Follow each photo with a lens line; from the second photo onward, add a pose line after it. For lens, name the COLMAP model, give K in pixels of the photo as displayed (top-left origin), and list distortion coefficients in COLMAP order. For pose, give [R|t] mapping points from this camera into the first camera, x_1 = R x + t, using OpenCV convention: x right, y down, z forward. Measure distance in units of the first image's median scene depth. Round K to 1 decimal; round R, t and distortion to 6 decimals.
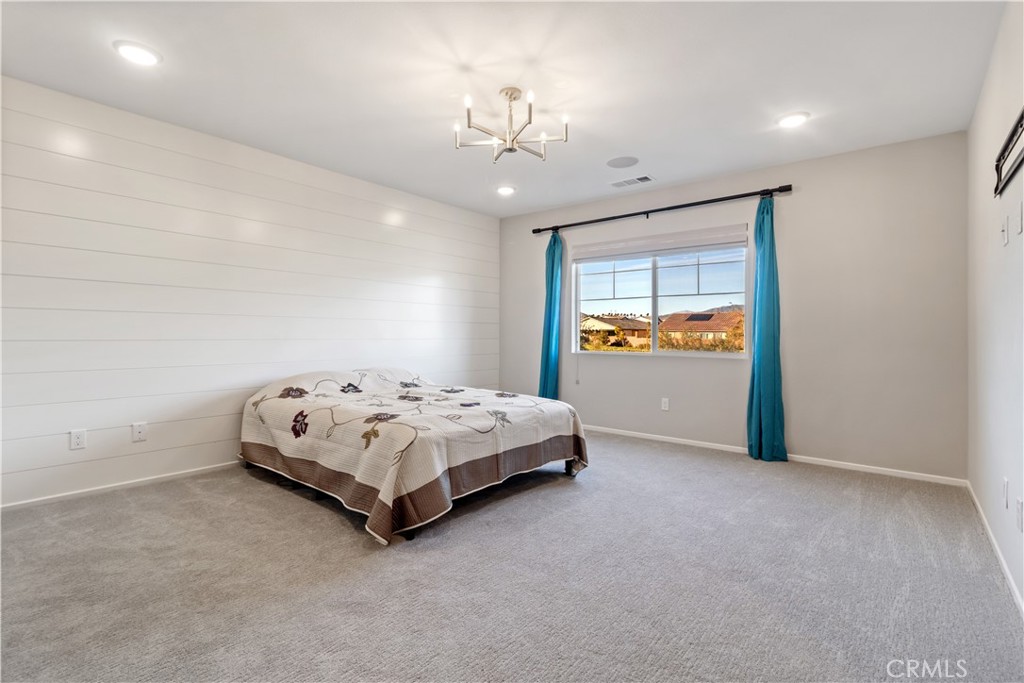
lens RADIAL K [[478.4, 0, 522.2], [0, 478.4, 329.8], [0, 0, 1]] dist [-0.000165, 0.000036]
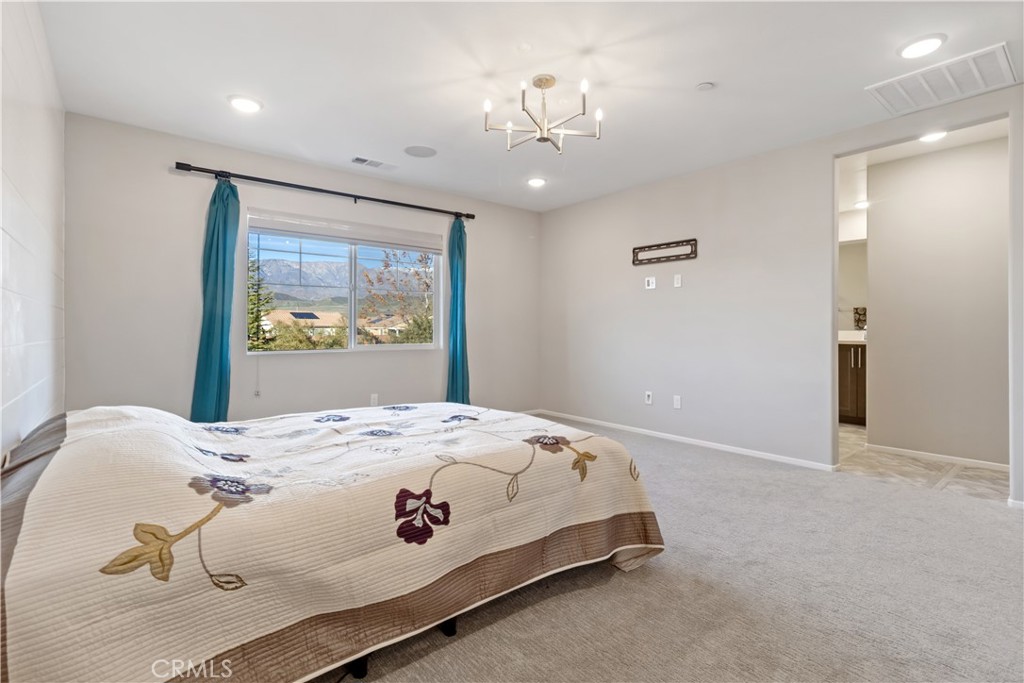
lens RADIAL K [[478.4, 0, 522.2], [0, 478.4, 329.8], [0, 0, 1]] dist [-0.000165, 0.000036]
pose [[0.204935, -0.007104, 0.978750, -0.692020], [-0.007301, 0.999935, 0.008786, 0.000694], [-0.978748, -0.008946, 0.204870, 0.594425]]
